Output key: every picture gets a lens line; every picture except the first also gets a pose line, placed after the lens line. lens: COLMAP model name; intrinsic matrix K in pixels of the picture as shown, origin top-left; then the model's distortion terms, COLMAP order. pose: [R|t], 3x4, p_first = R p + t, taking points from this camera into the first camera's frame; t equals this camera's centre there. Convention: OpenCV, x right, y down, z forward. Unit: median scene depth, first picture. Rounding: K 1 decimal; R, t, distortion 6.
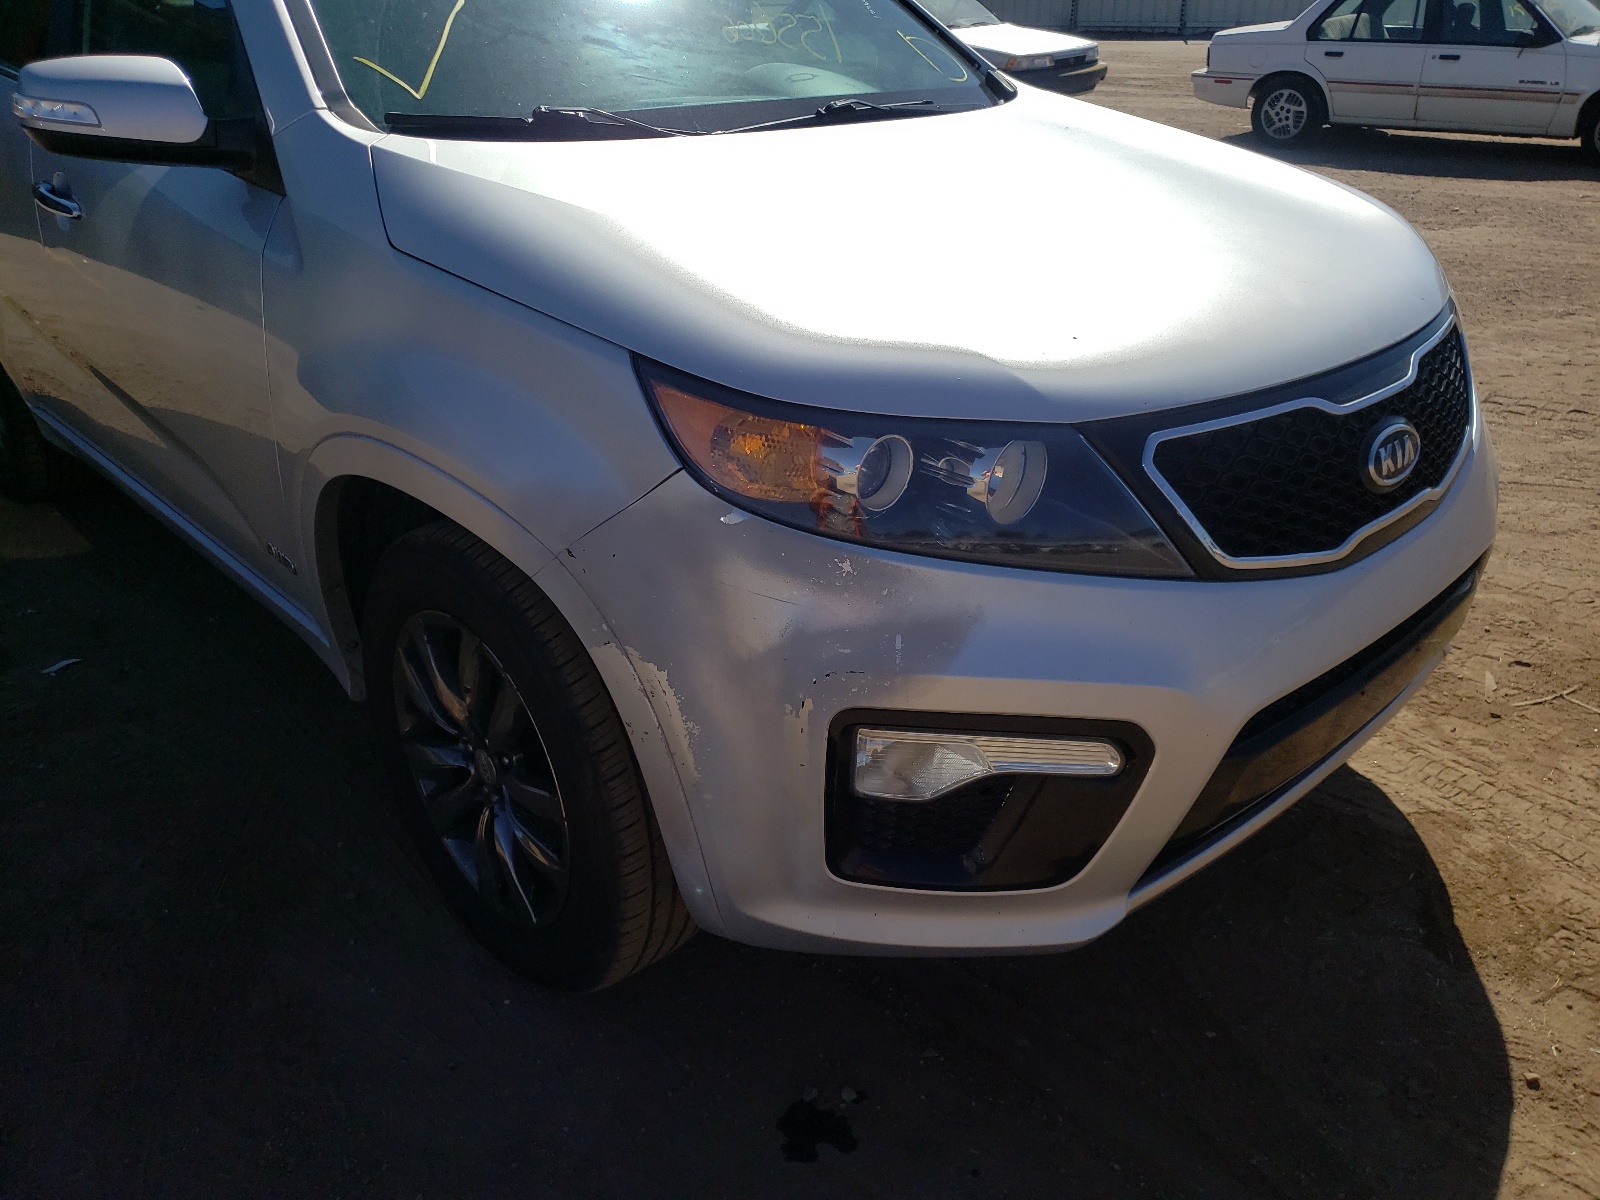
lens RADIAL K [[1220.6, 0, 811.3], [0, 1220.6, 597.6], [0, 0, 1]] dist [-0.003577, -0.017325]
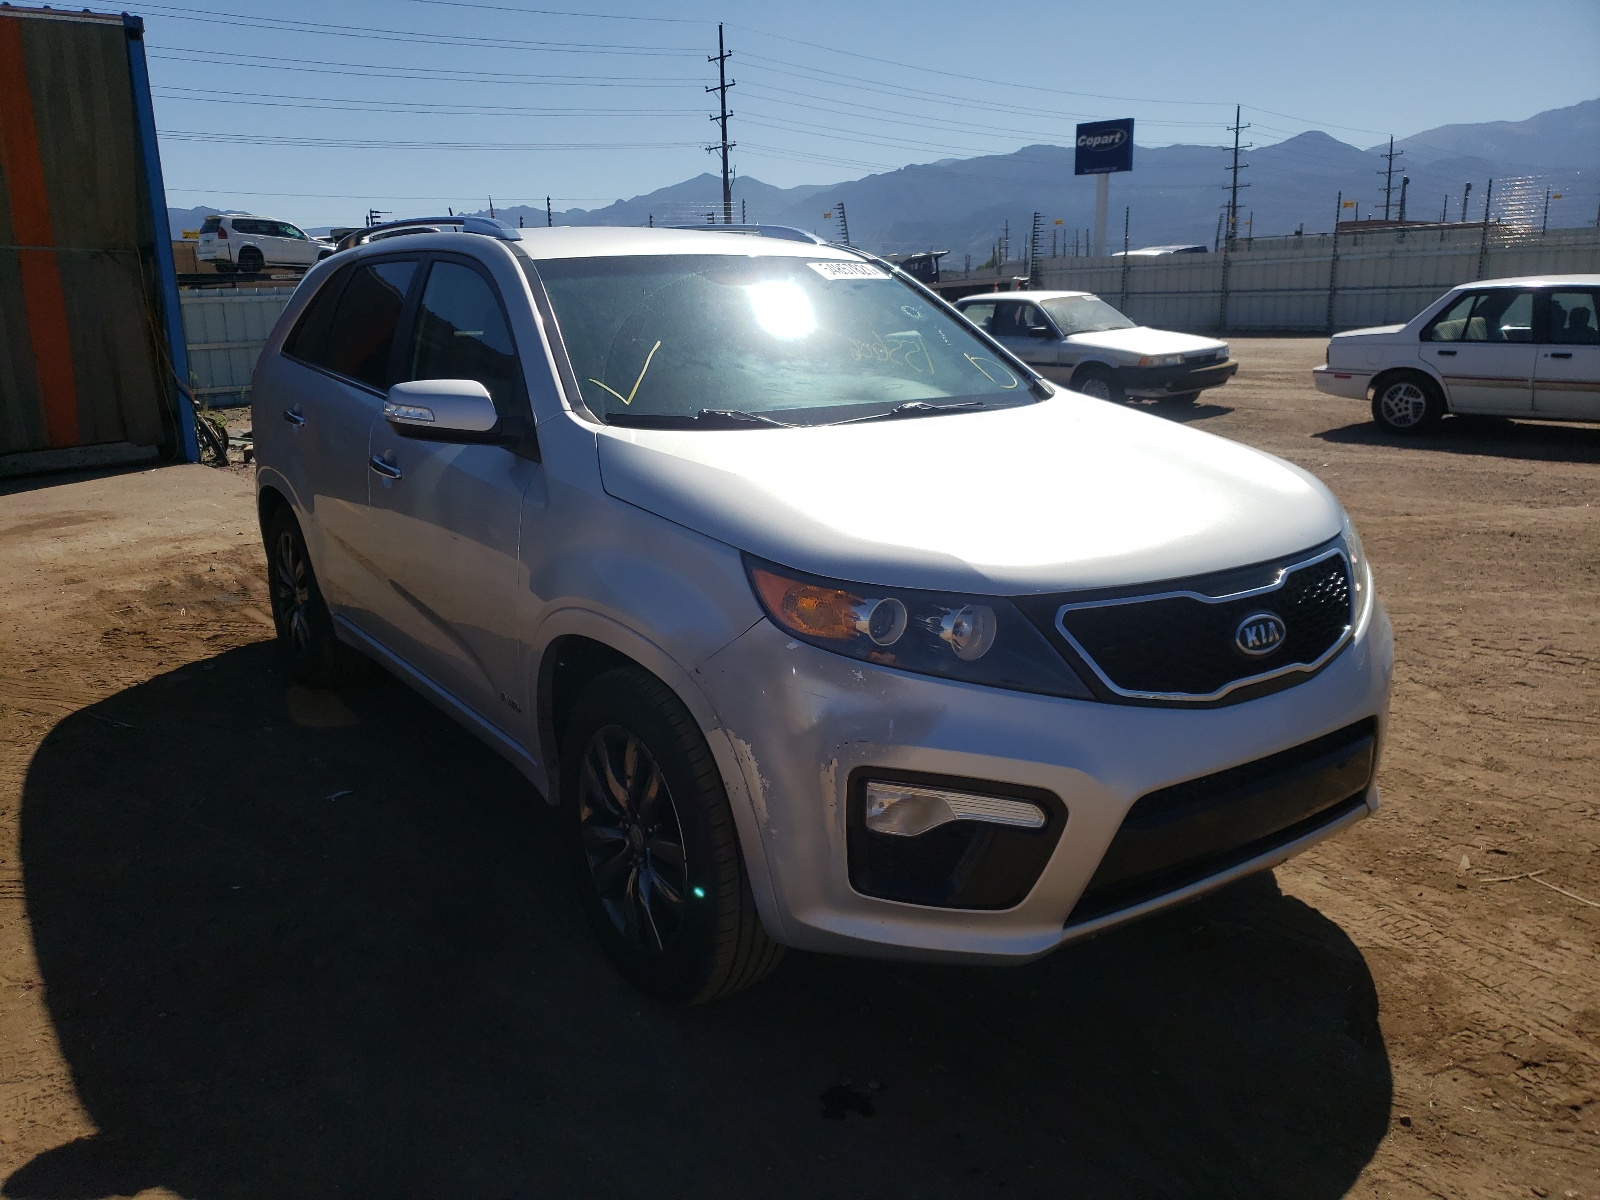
lens RADIAL K [[1210.5, 0, 797.6], [0, 1210.5, 601.5], [0, 0, 1]] dist [-0.052973, -0.014741]
pose [[0.989262, 0.019016, -0.144909, 0.123338], [-0.049530, 0.976448, -0.209992, 0.152327], [0.137503, 0.214914, 0.966905, -0.414736]]
